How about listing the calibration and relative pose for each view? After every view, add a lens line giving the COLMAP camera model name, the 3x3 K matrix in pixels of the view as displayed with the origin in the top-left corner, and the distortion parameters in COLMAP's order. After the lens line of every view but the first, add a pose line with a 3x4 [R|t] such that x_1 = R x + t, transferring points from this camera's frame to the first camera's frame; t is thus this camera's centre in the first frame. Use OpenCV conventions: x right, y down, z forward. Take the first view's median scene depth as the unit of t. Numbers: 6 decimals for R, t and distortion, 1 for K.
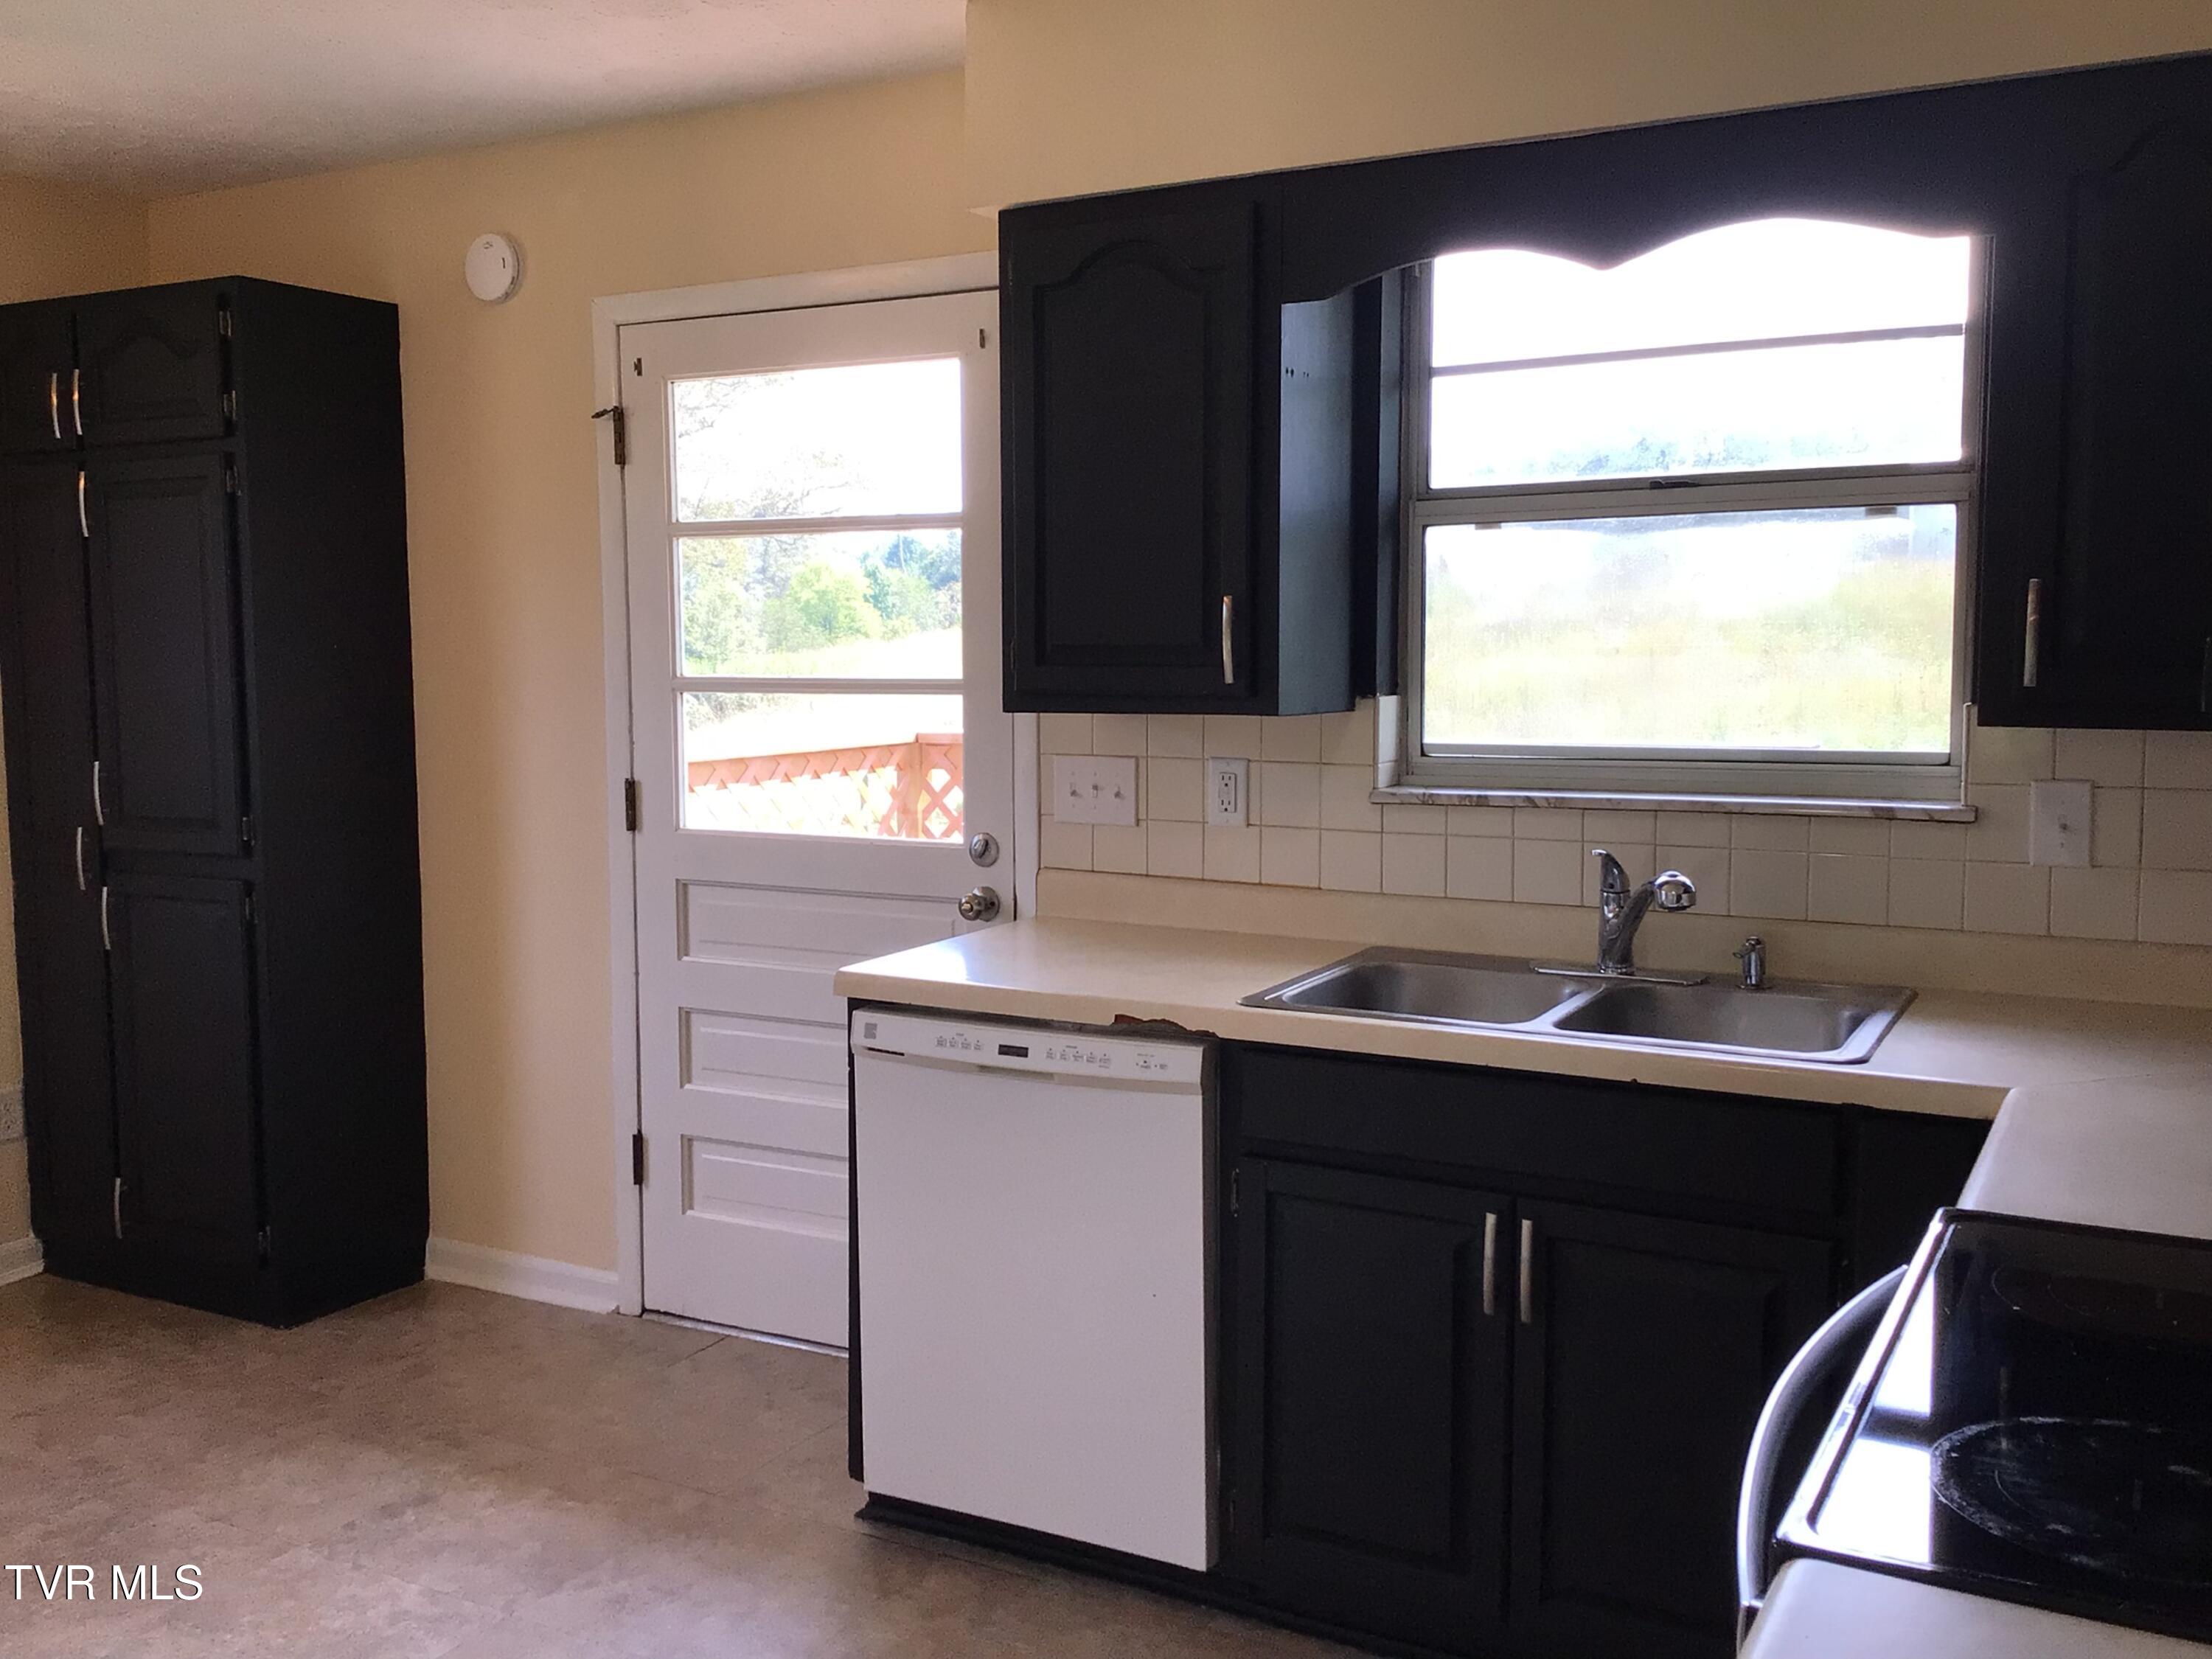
lens RADIAL K [[2031.4, 0, 1092.9], [0, 2031.4, 827.2], [0, 0, 1]] dist [0.140563, -0.209591]
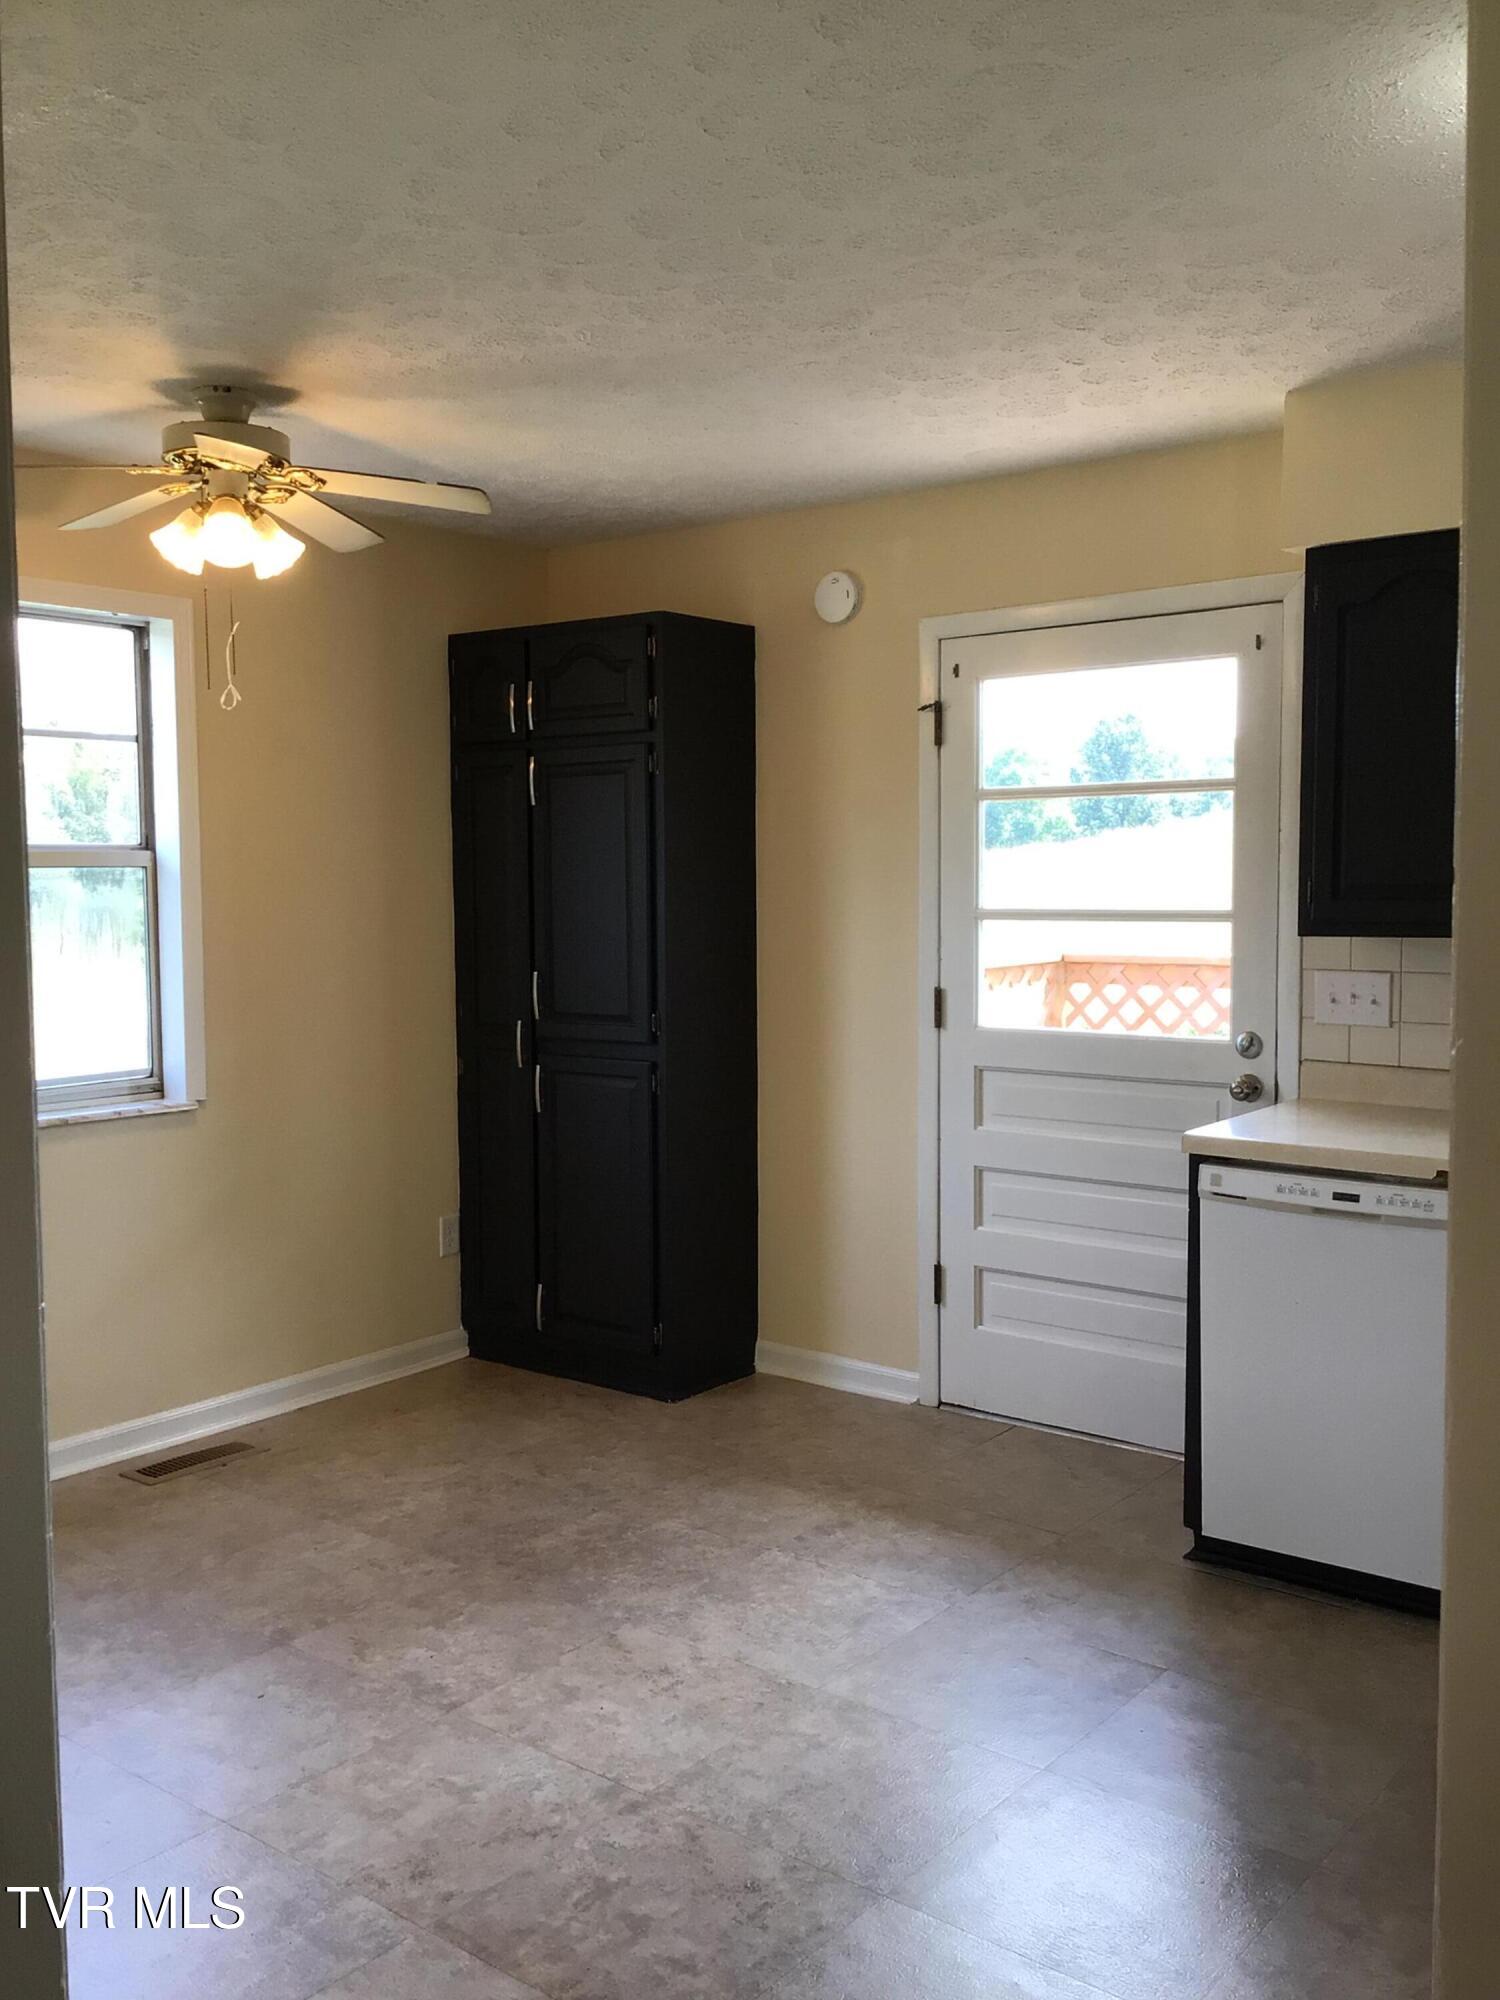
lens RADIAL K [[1832.0, 0, 750.0], [0, 1832.0, 1000.0], [0, 0, 1]] dist [0.153987, -0.296015]
pose [[0.989388, 0.009786, -0.144968, -0.177749], [-0.012976, 0.999694, -0.021081, 0.010389], [0.144717, 0.022739, 0.989212, -0.164781]]
